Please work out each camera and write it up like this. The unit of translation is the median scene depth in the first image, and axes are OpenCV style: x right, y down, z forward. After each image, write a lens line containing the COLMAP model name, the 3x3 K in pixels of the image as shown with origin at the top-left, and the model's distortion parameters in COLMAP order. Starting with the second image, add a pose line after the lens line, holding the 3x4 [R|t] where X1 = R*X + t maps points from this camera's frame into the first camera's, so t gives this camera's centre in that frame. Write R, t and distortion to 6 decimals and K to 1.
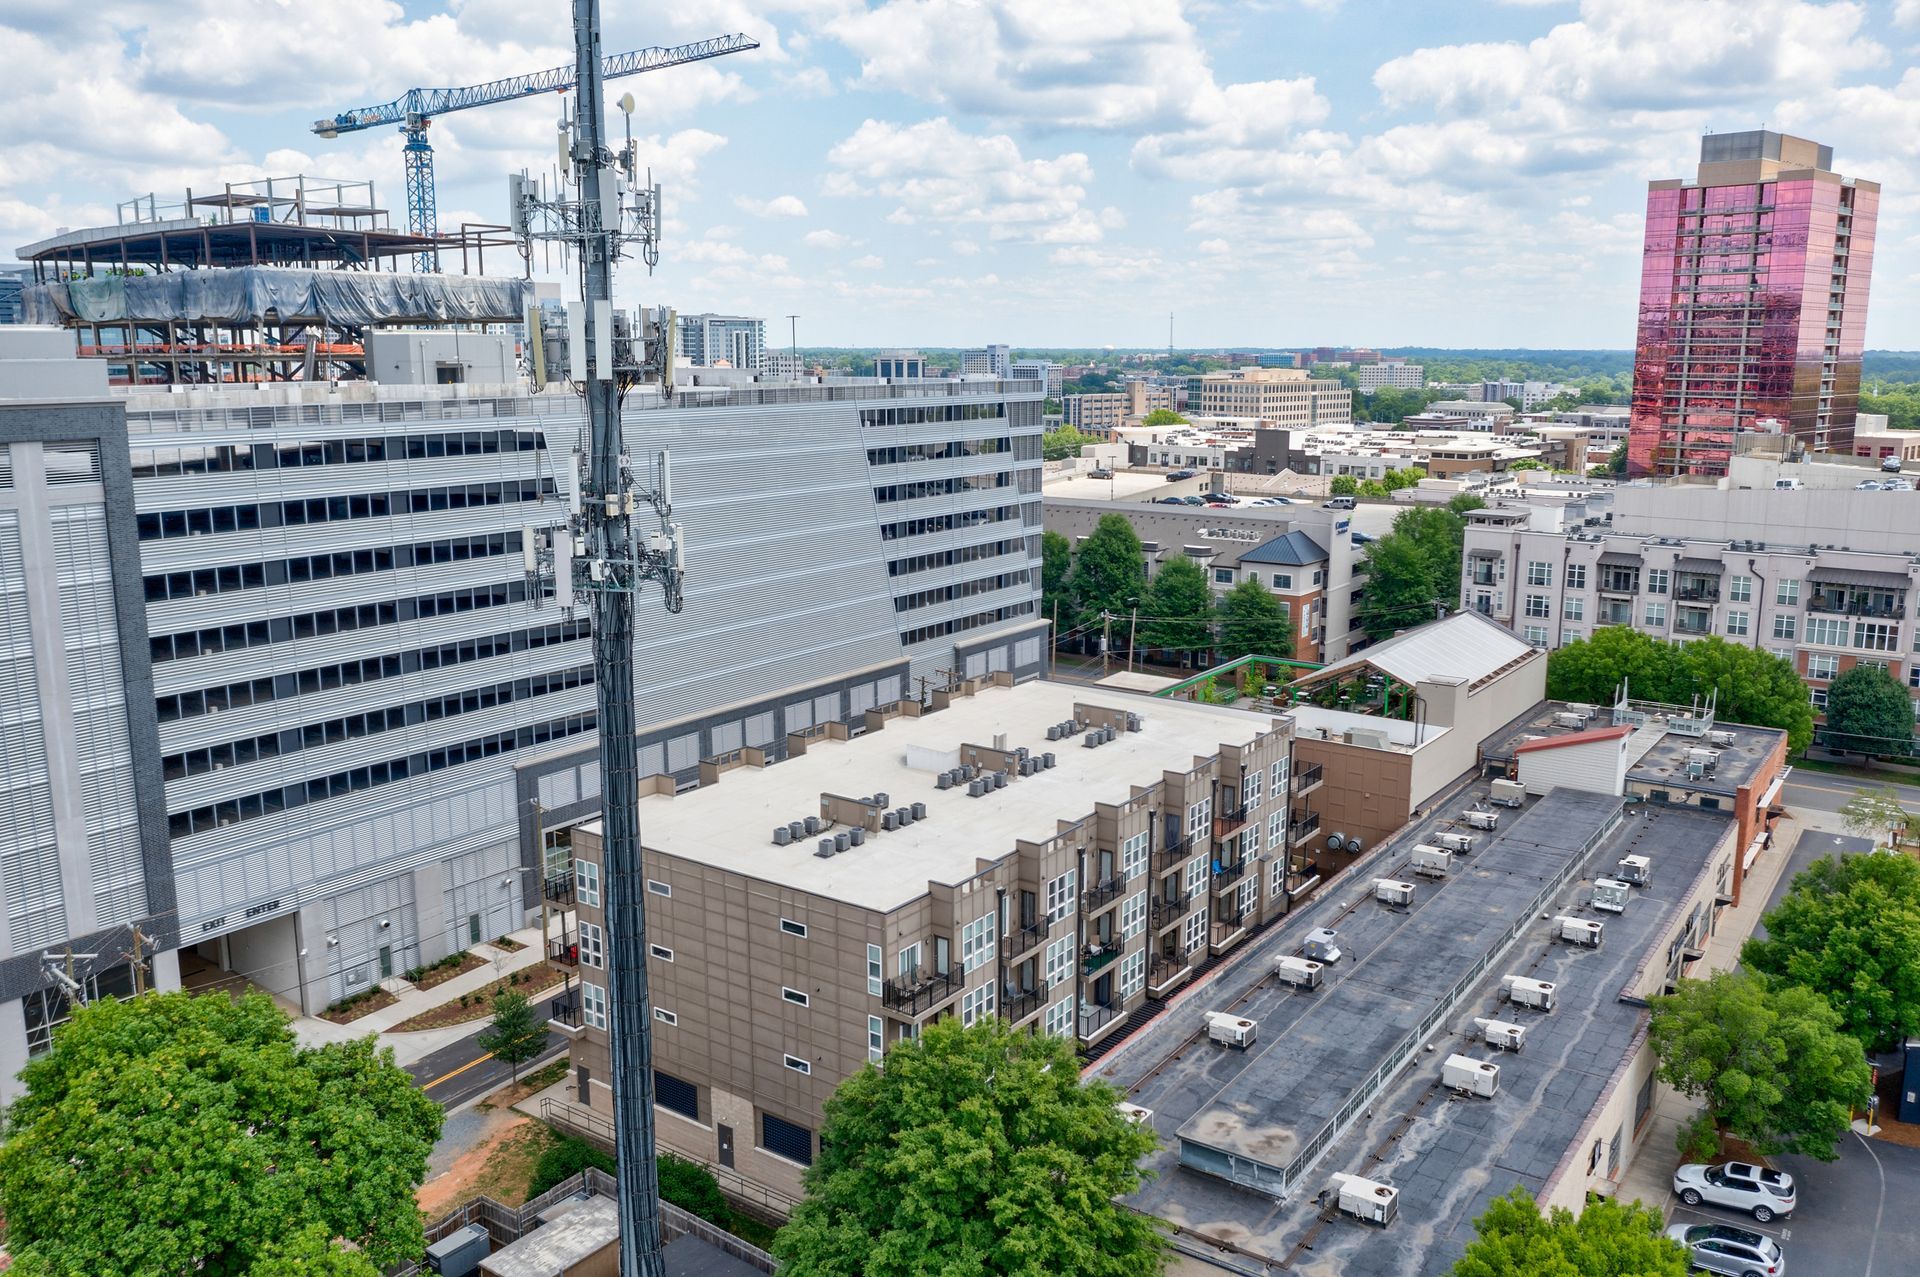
lens RADIAL K [[1505.9, 0, 963.4], [0, 1505.9, 636.4], [0, 0, 1]] dist [-0.025178, 0.011676]
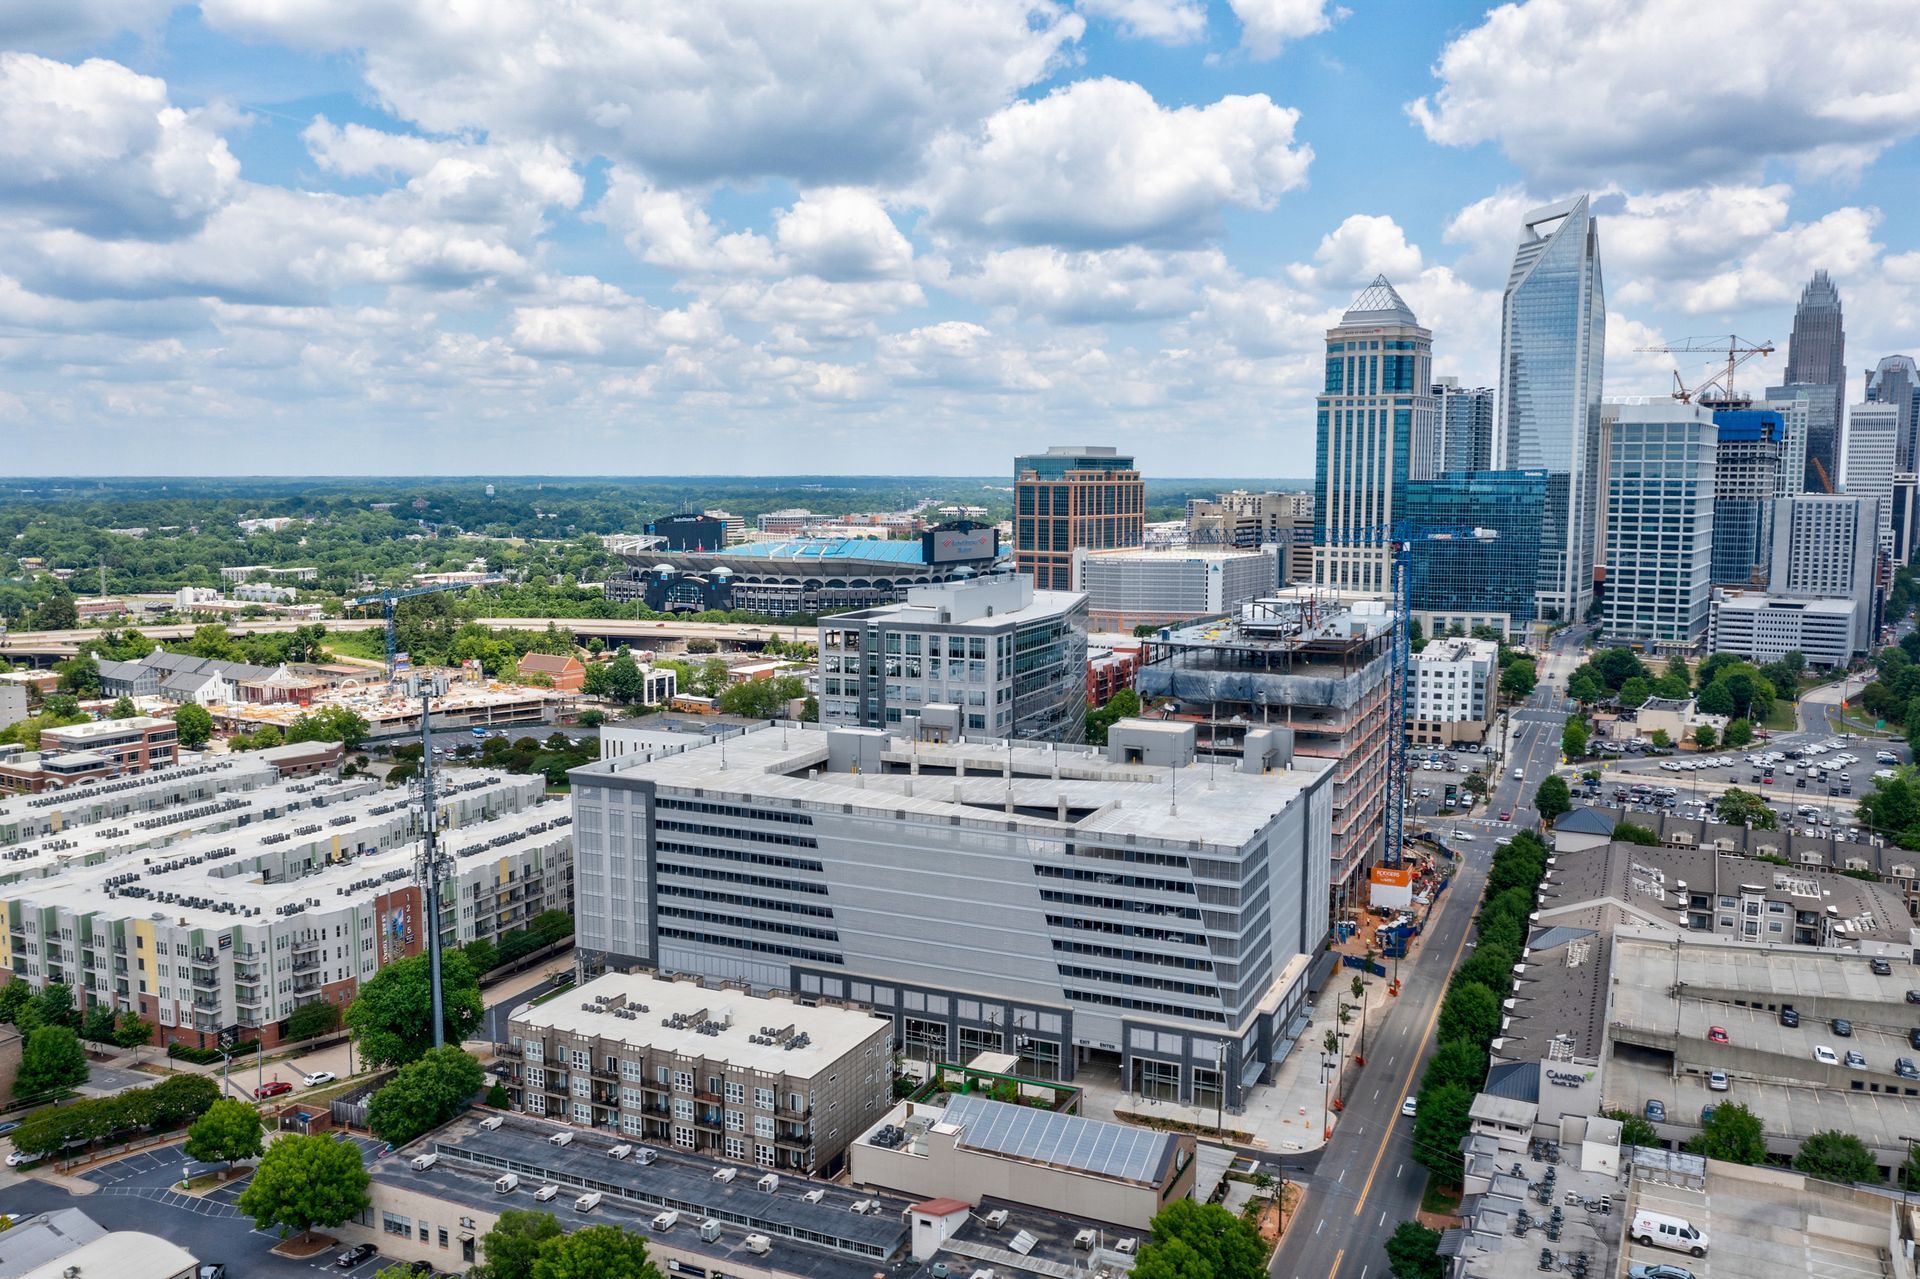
lens RADIAL K [[1505.9, 0, 961.0], [0, 1505.9, 651.1], [0, 0, 1]] dist [-0.025178, 0.011676]
pose [[0.189733, 0.117534, -0.974775, 1.895675], [-0.188874, 0.978635, 0.081236, -0.605283], [0.963498, 0.168696, 0.207879, 0.747993]]
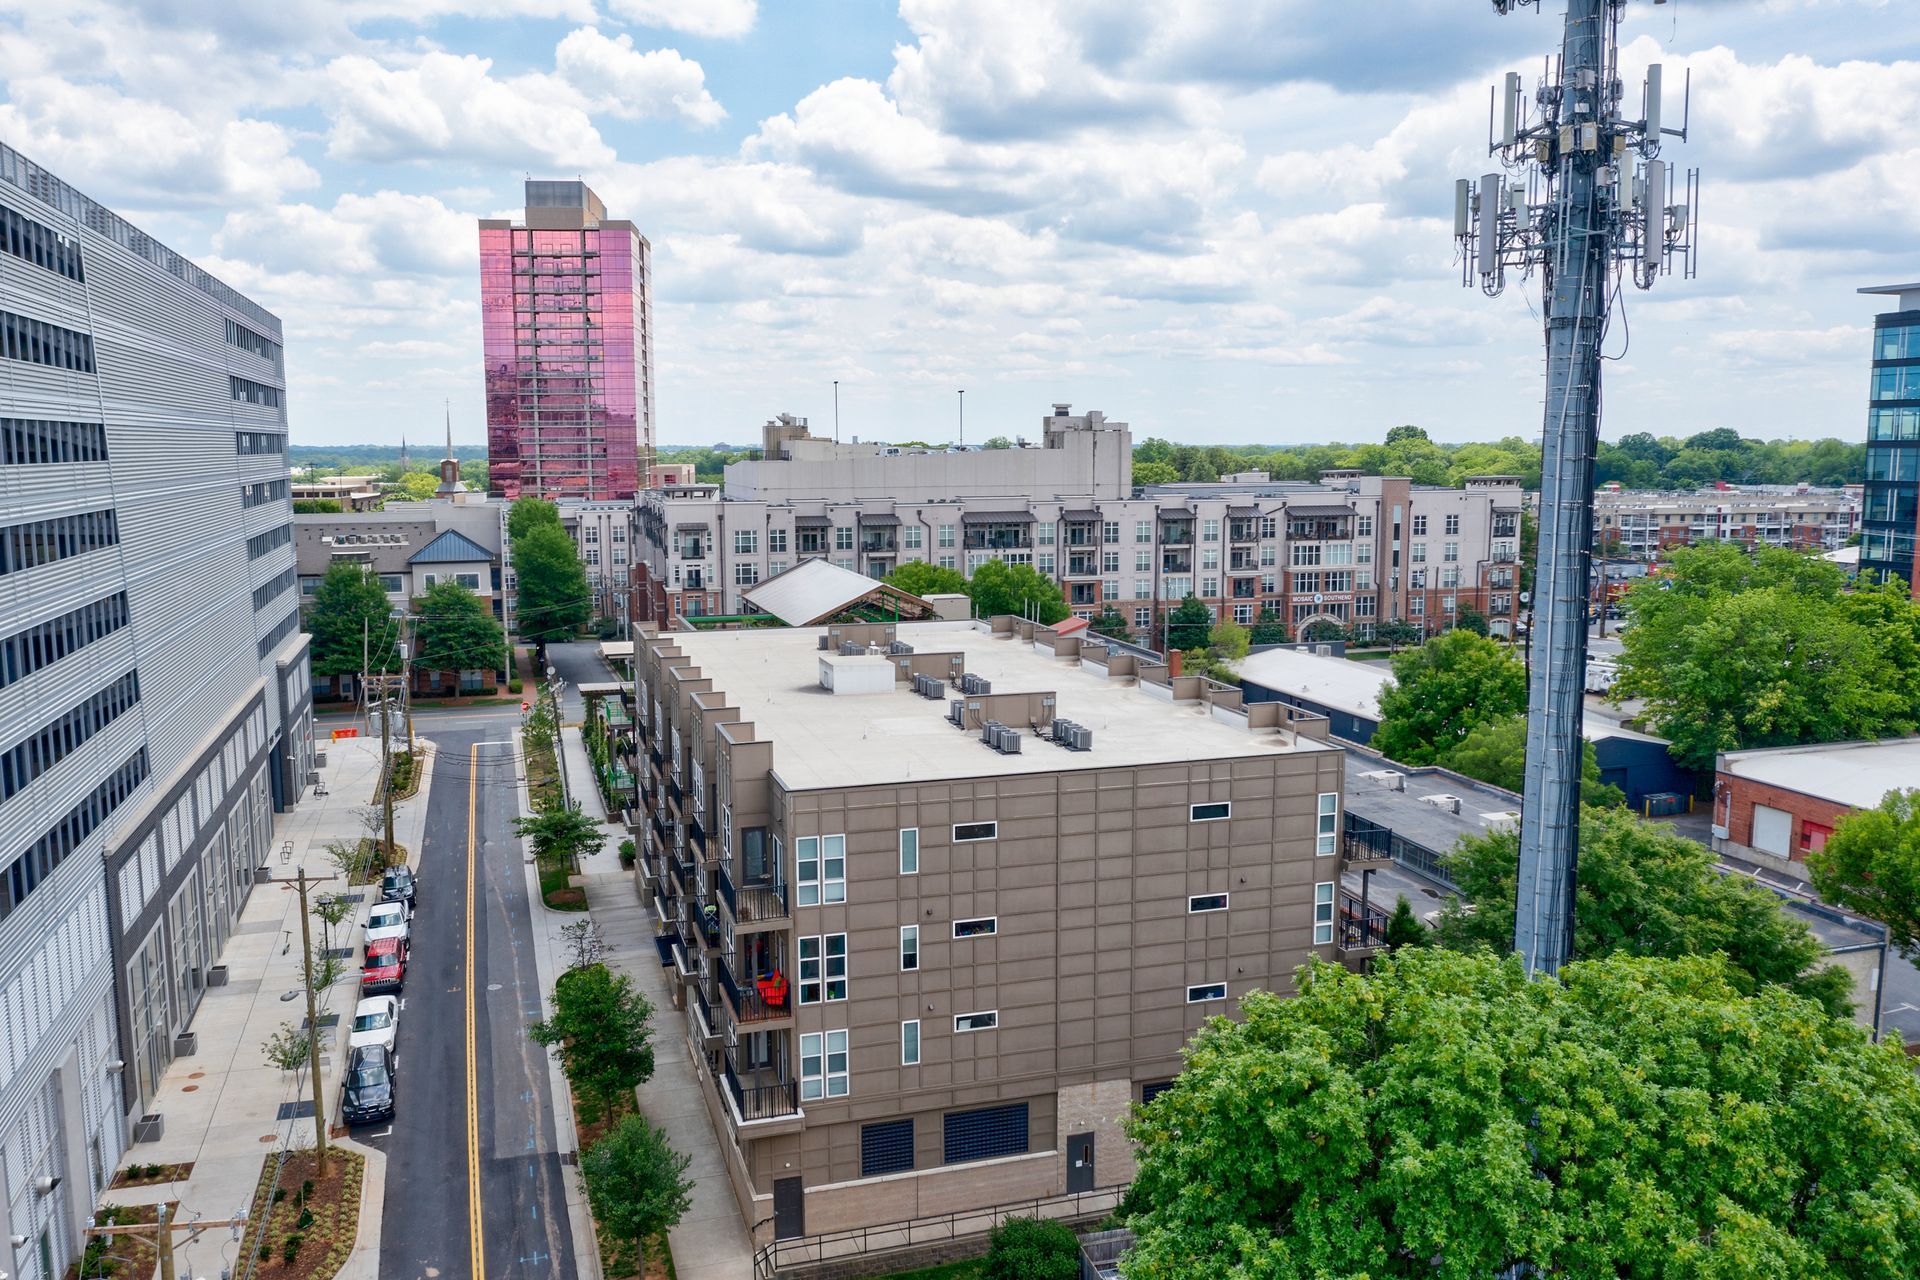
lens RADIAL K [[1505.9, 0, 956.2], [0, 1505.9, 635.0], [0, 0, 1]] dist [-0.025178, 0.011676]
pose [[0.604535, -0.103214, 0.789863, -0.559688], [0.154807, 0.987888, 0.010606, 0.052361], [-0.781391, 0.115864, 0.613191, 0.429841]]
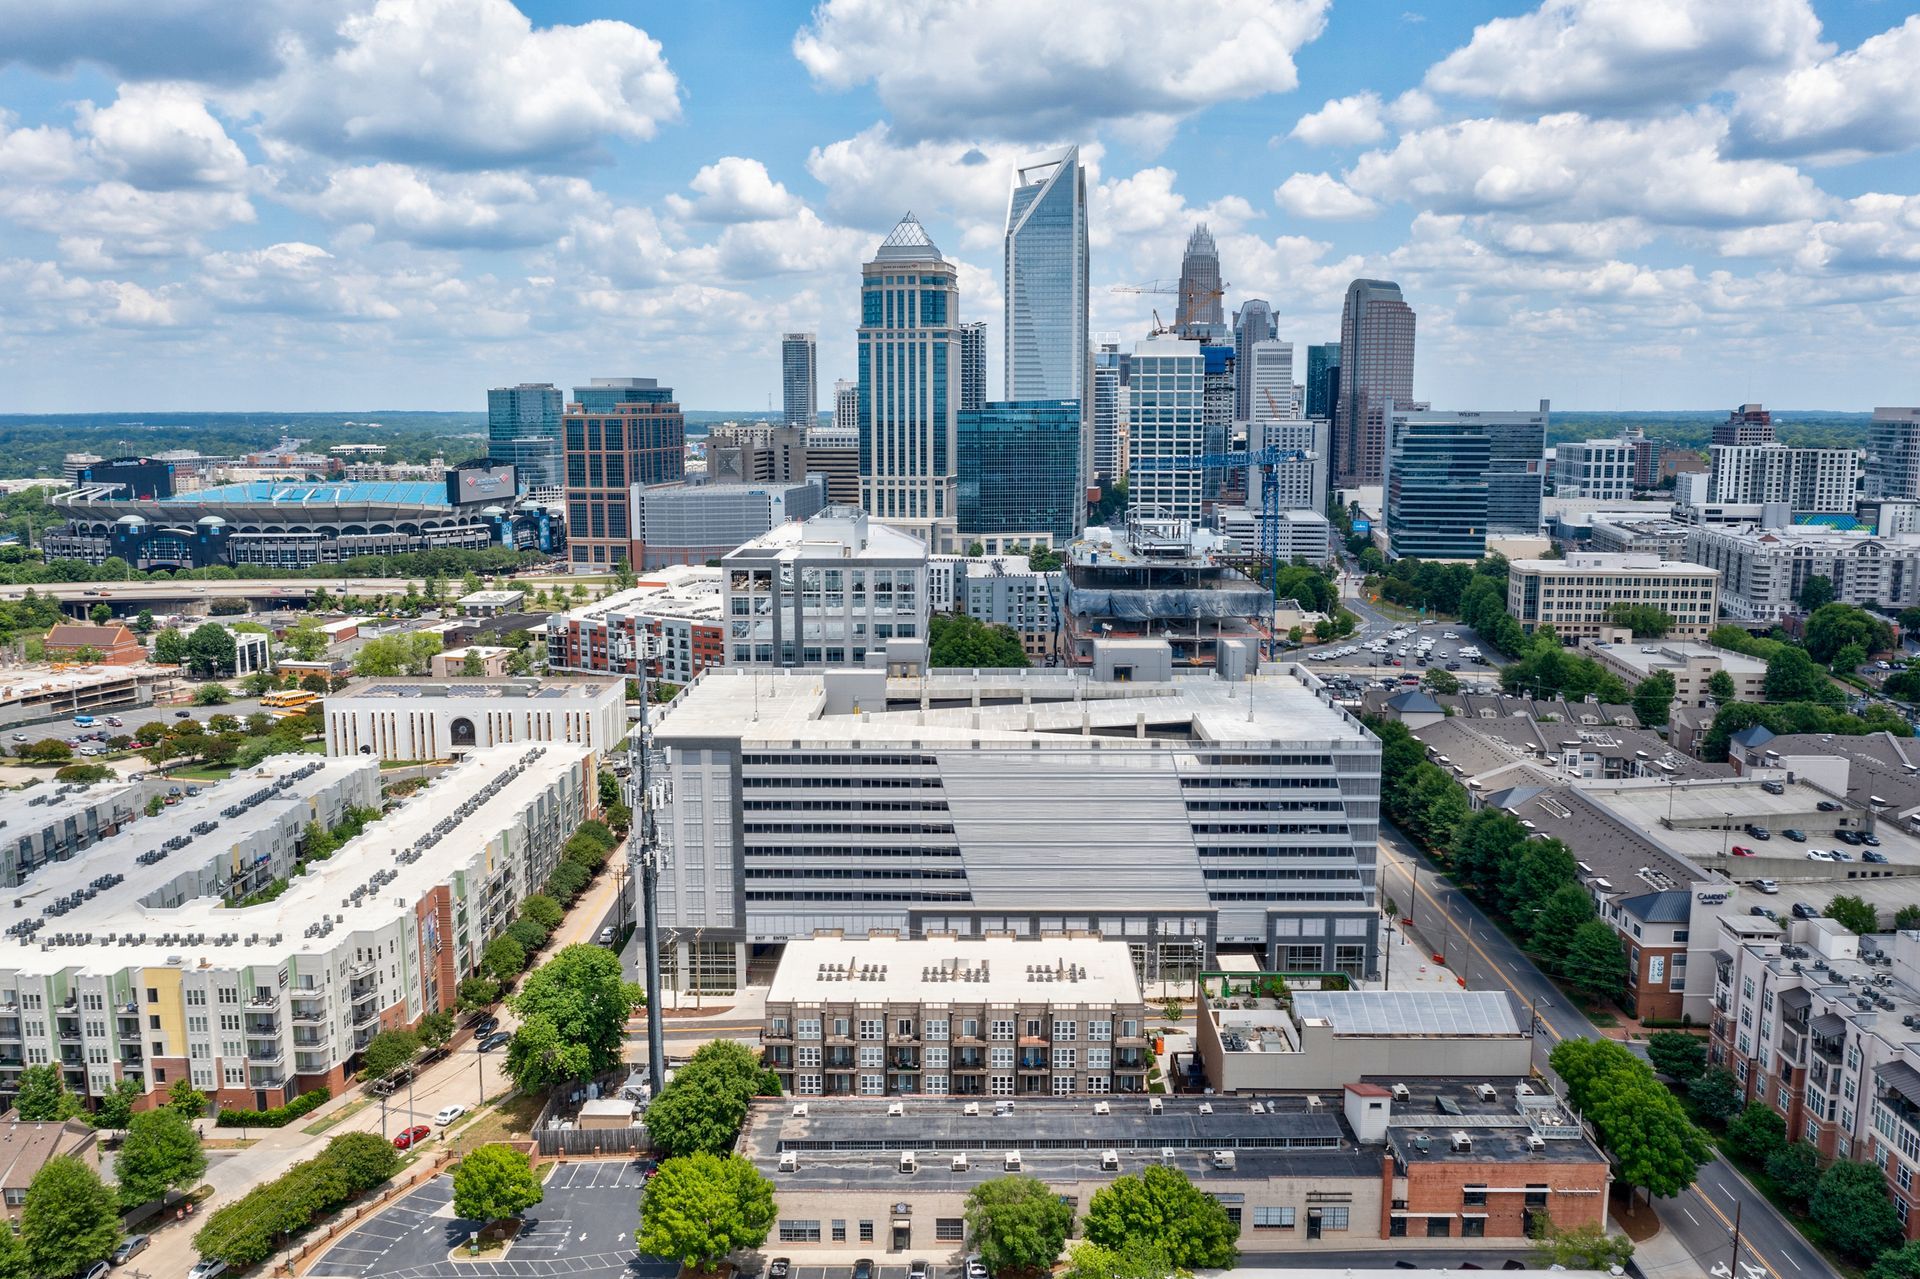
lens RADIAL K [[1505.9, 0, 959.0], [0, 1505.9, 637.2], [0, 0, 1]] dist [-0.025178, 0.011676]
pose [[0.569233, 0.125045, -0.812612, 1.480666], [-0.153812, 0.987113, 0.044152, -0.413824], [0.807661, 0.099857, 0.581131, -0.218606]]
